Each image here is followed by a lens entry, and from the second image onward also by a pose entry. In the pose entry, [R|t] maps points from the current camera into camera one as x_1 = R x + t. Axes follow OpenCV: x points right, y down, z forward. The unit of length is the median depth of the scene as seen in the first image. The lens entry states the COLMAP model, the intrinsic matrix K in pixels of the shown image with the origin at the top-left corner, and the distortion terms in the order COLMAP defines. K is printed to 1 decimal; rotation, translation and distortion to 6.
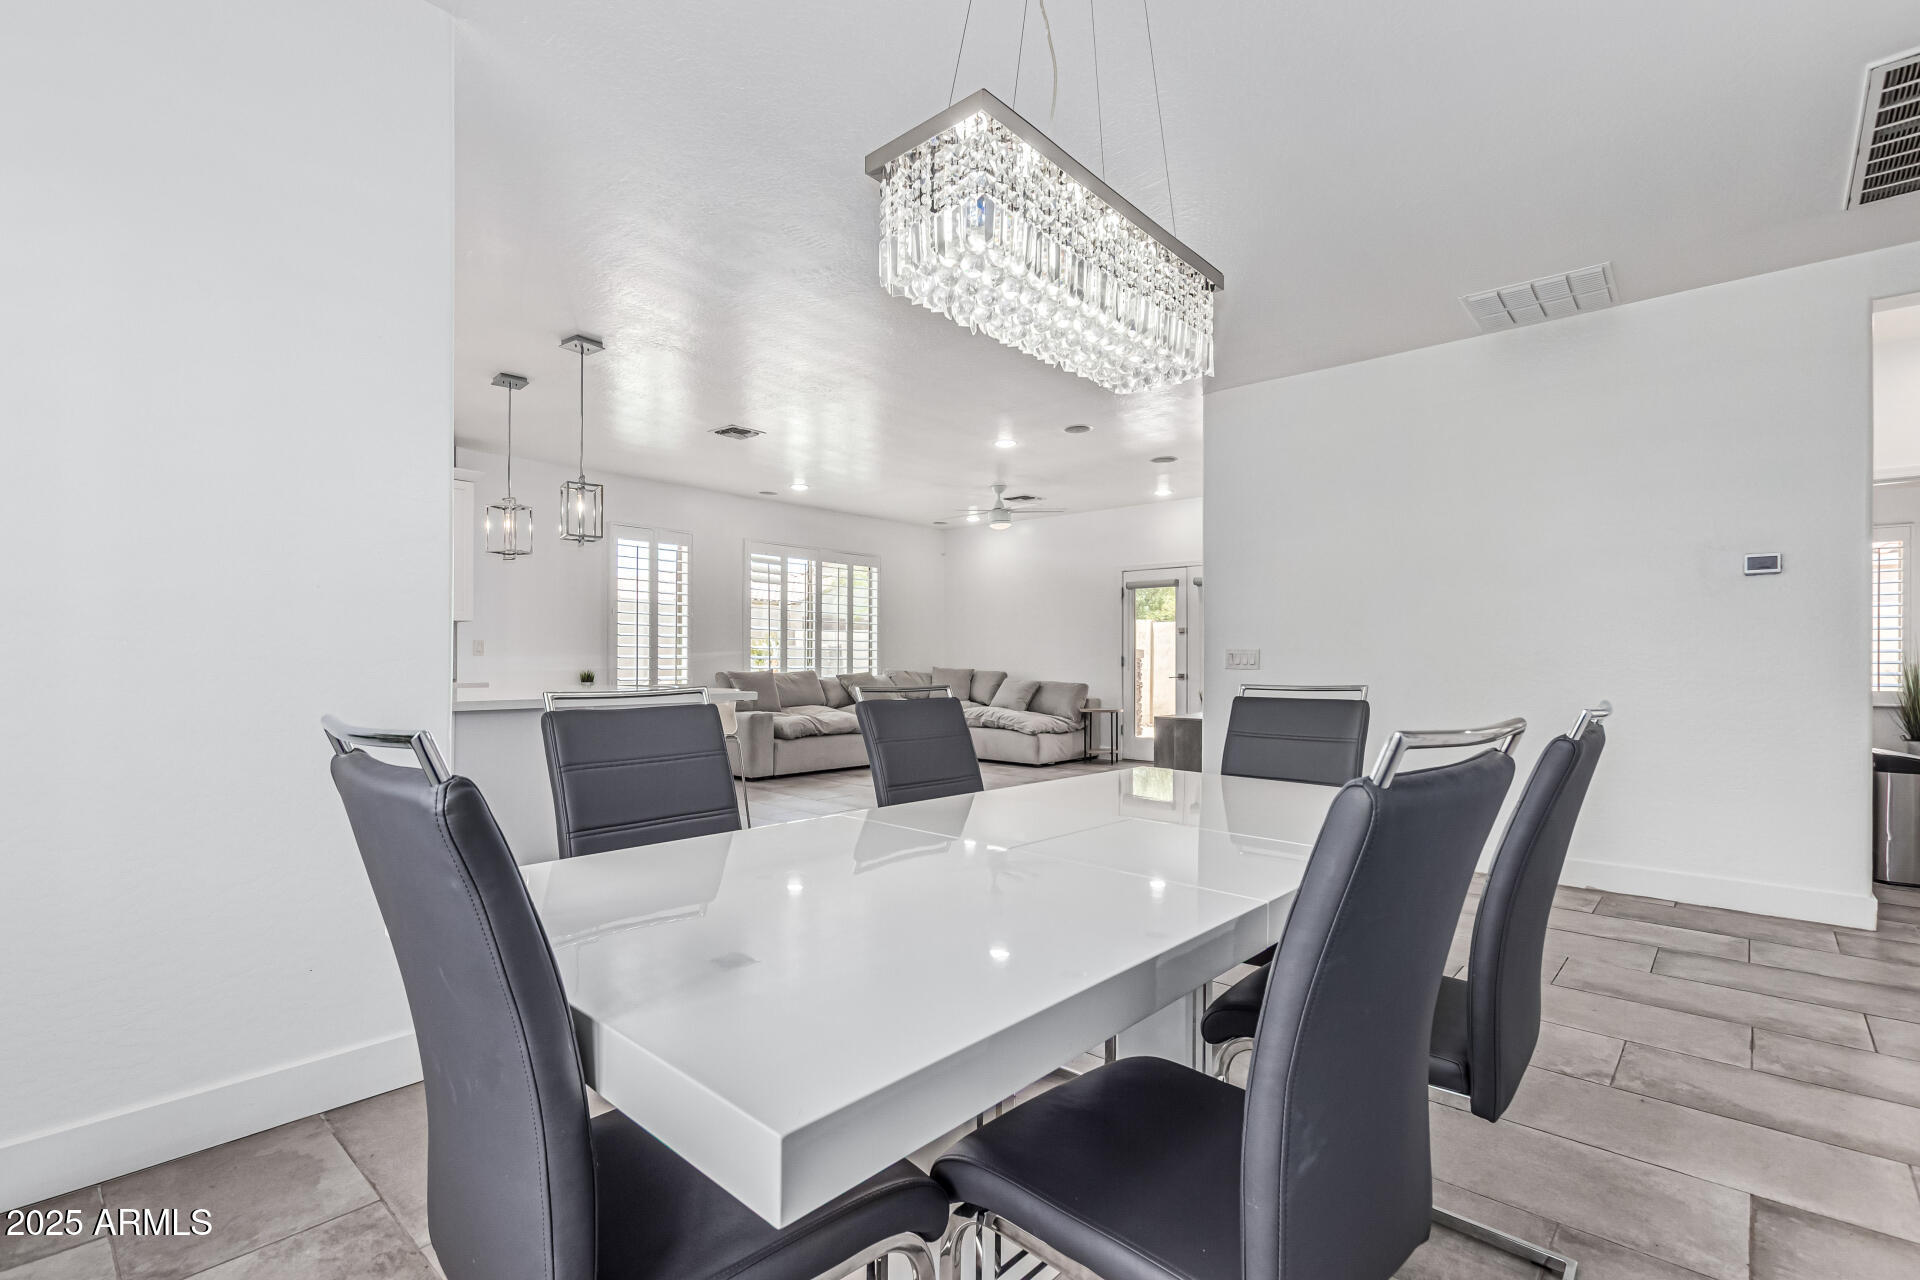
lens RADIAL K [[879.5, 0, 949.6], [0, 879.5, 652.7], [0, 0, 1]] dist [0.009275, -0.005044]
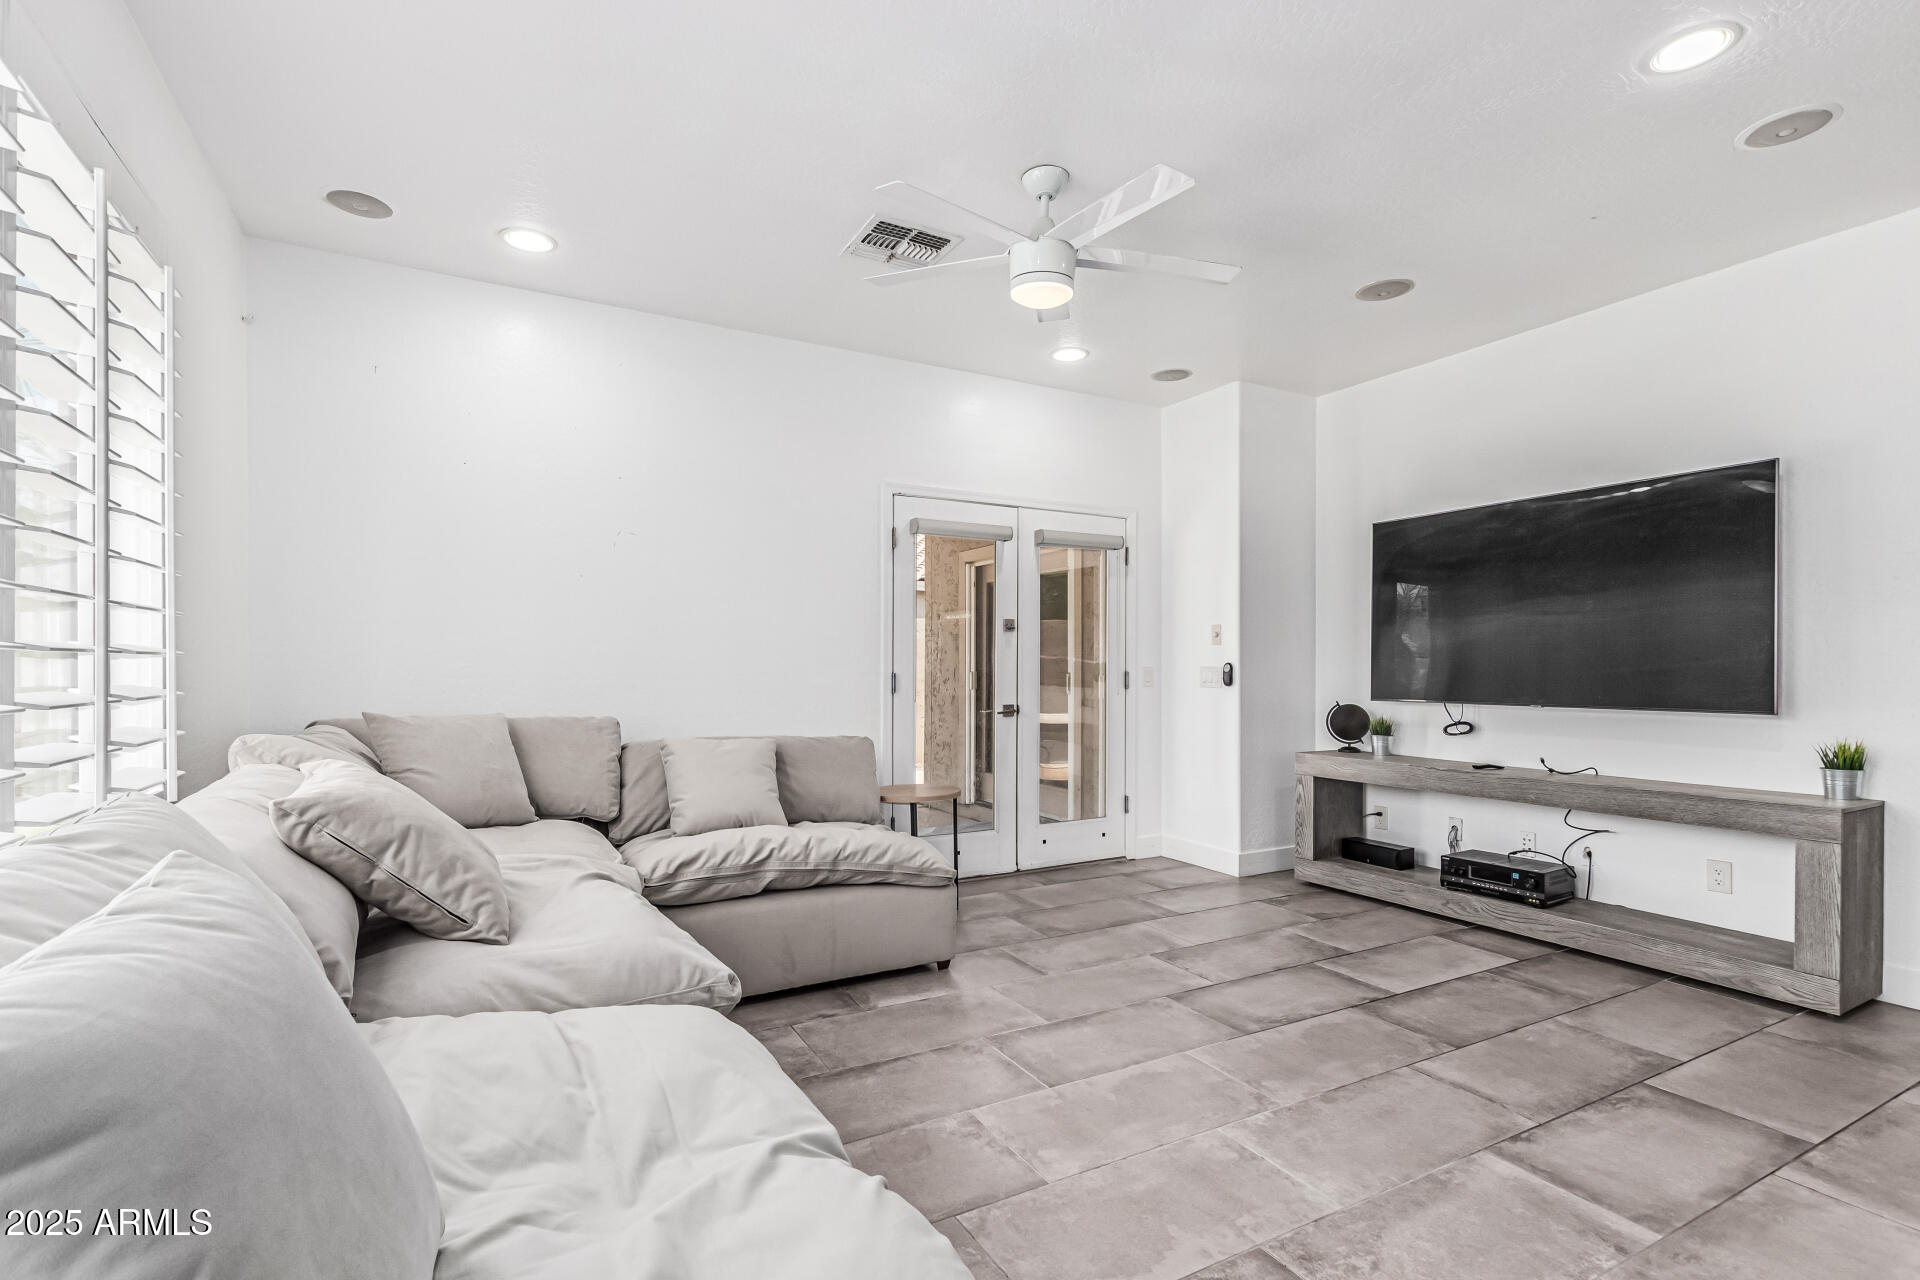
lens RADIAL K [[879.5, 0, 951.5], [0, 879.5, 666.3], [0, 0, 1]] dist [0.009275, -0.005044]
pose [[0.333473, -0.003044, 0.942755, -0.244356], [-0.009435, 0.999934, 0.006566, -0.002243], [-0.942712, -0.011085, 0.333423, 0.823735]]
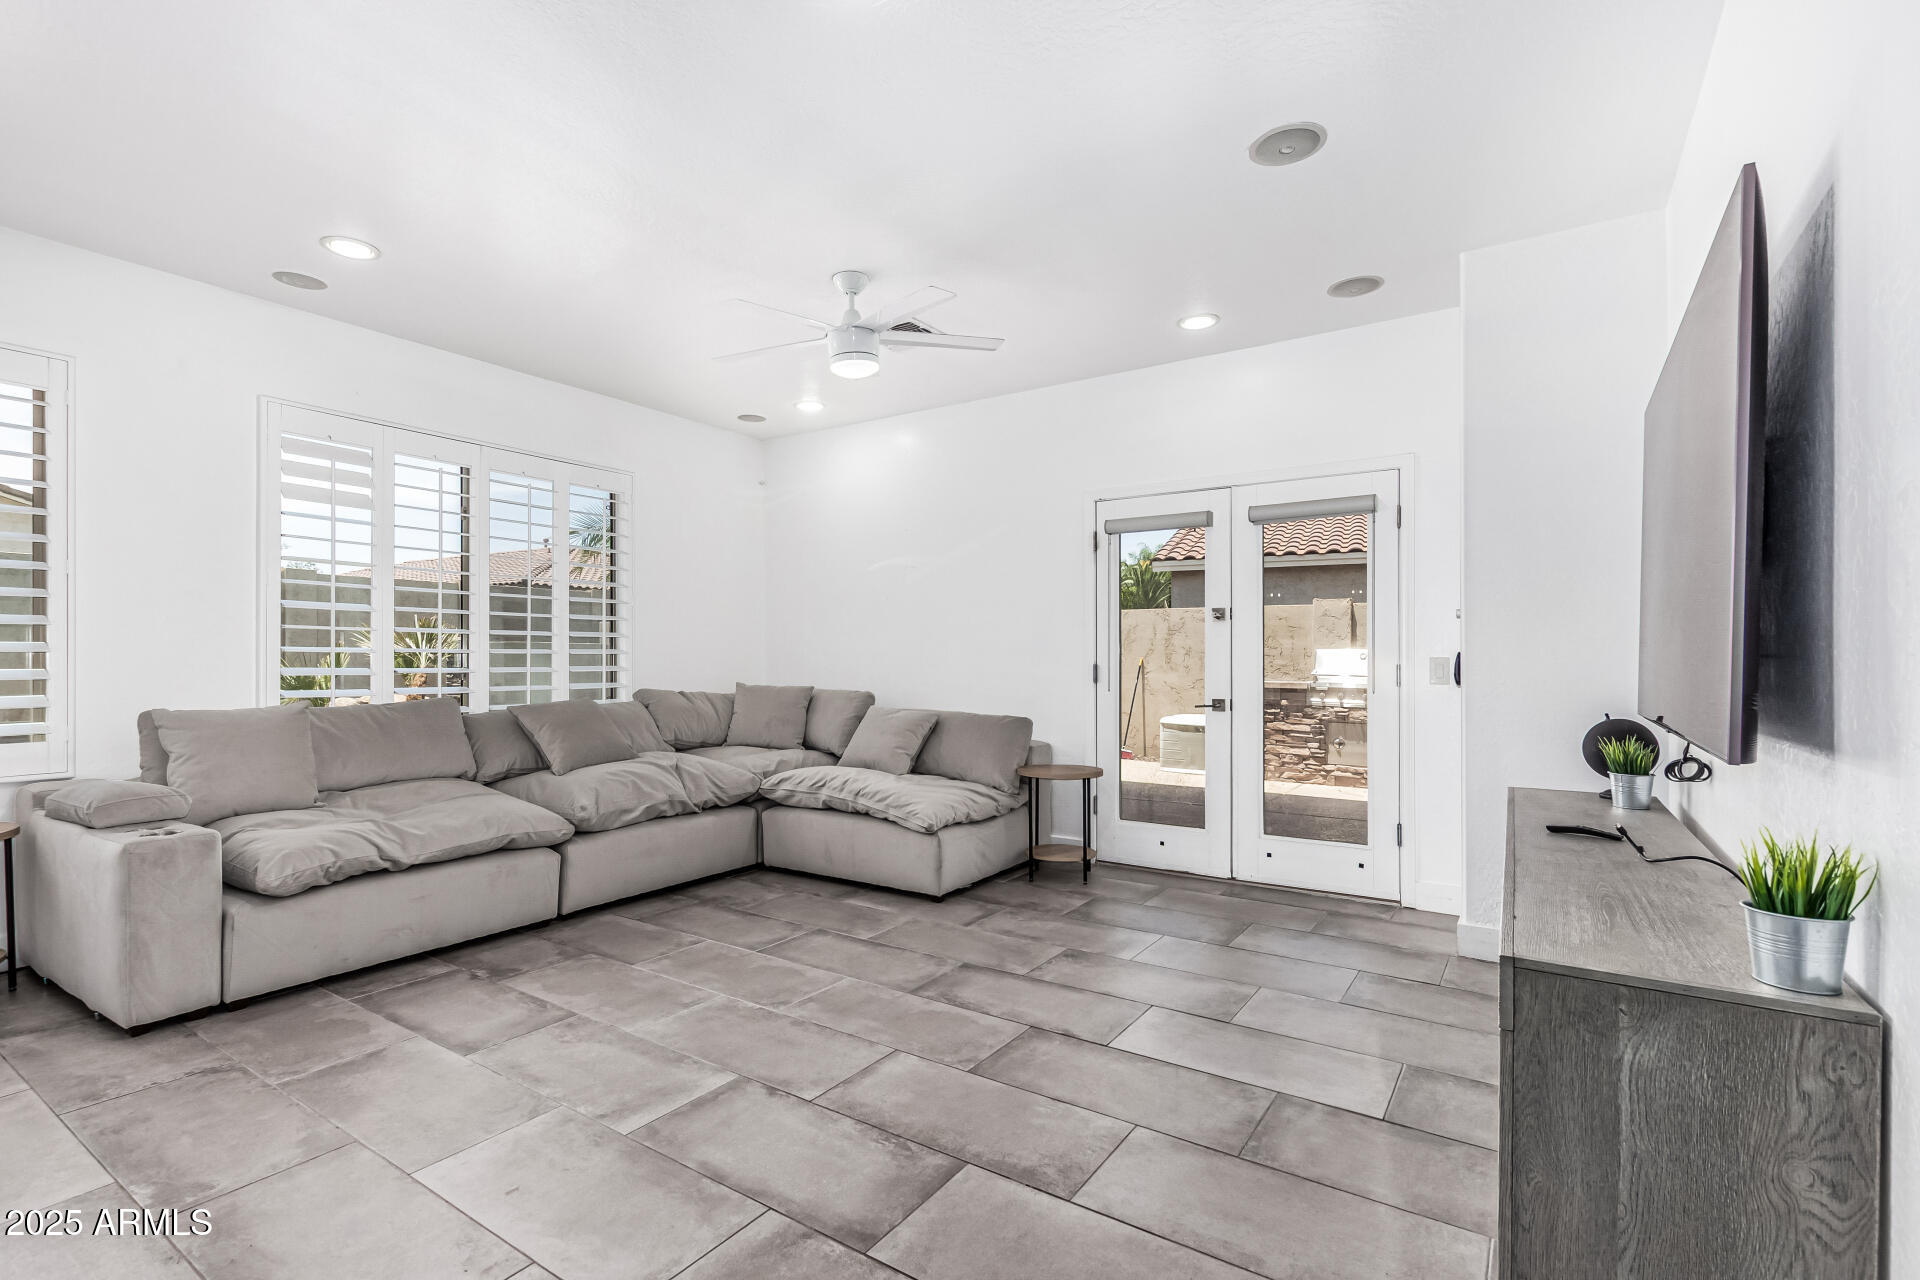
lens RADIAL K [[879.5, 0, 951.2], [0, 879.5, 656.1], [0, 0, 1]] dist [0.009275, -0.005044]
pose [[0.989771, -0.002379, 0.142646, 0.037994], [0.001514, 0.999980, 0.006172, -0.003406], [-0.142658, -0.005893, 0.989755, 0.504463]]
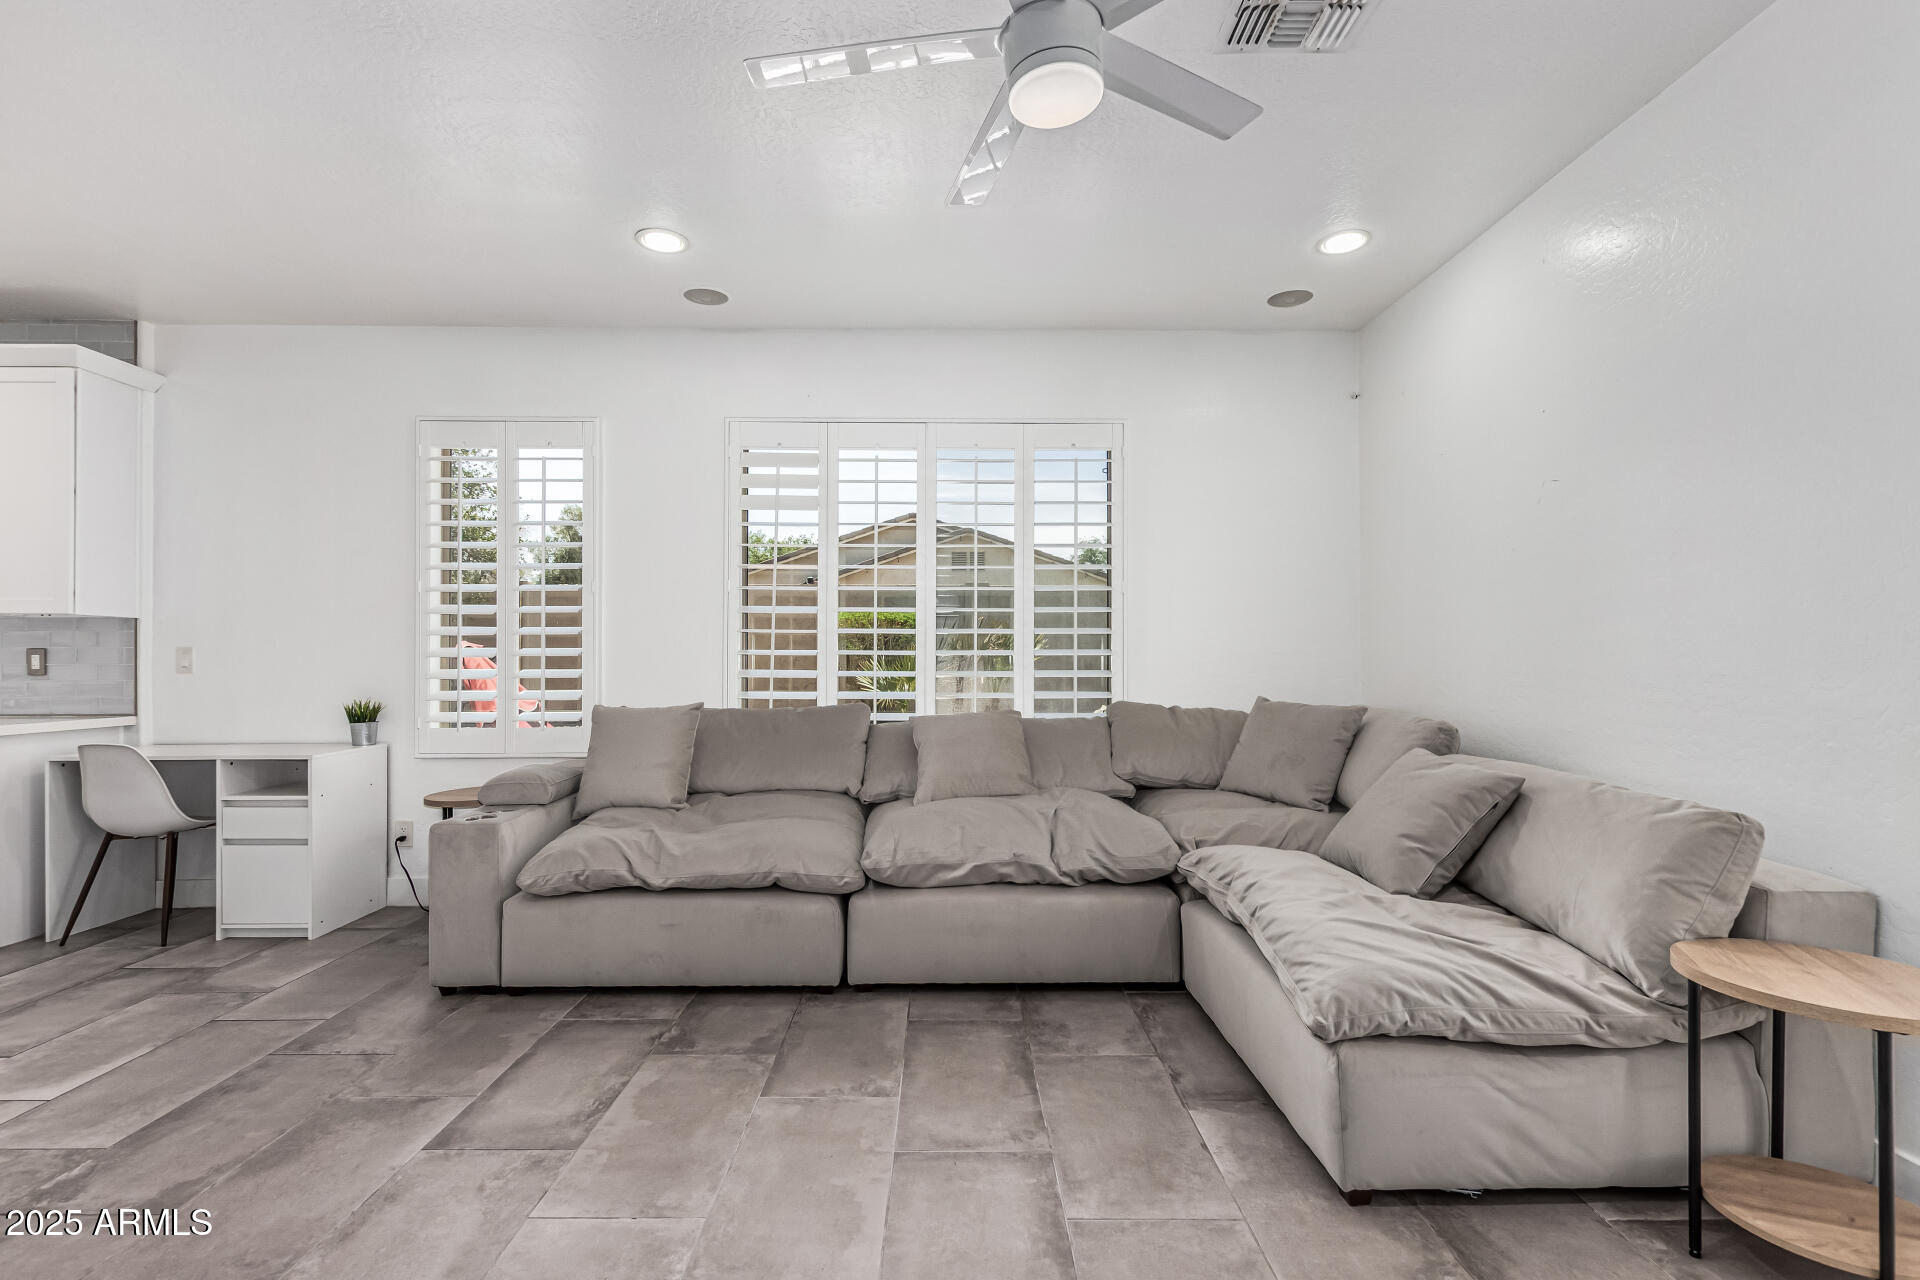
lens RADIAL K [[879.5, 0, 959.5], [0, 879.5, 657.1], [0, 0, 1]] dist [0.009275, -0.005044]
pose [[0.680780, -0.004863, -0.732471, 0.182627], [0.007129, 0.999975, -0.000014, -0.001239], [0.732453, -0.005212, 0.680798, 0.743150]]
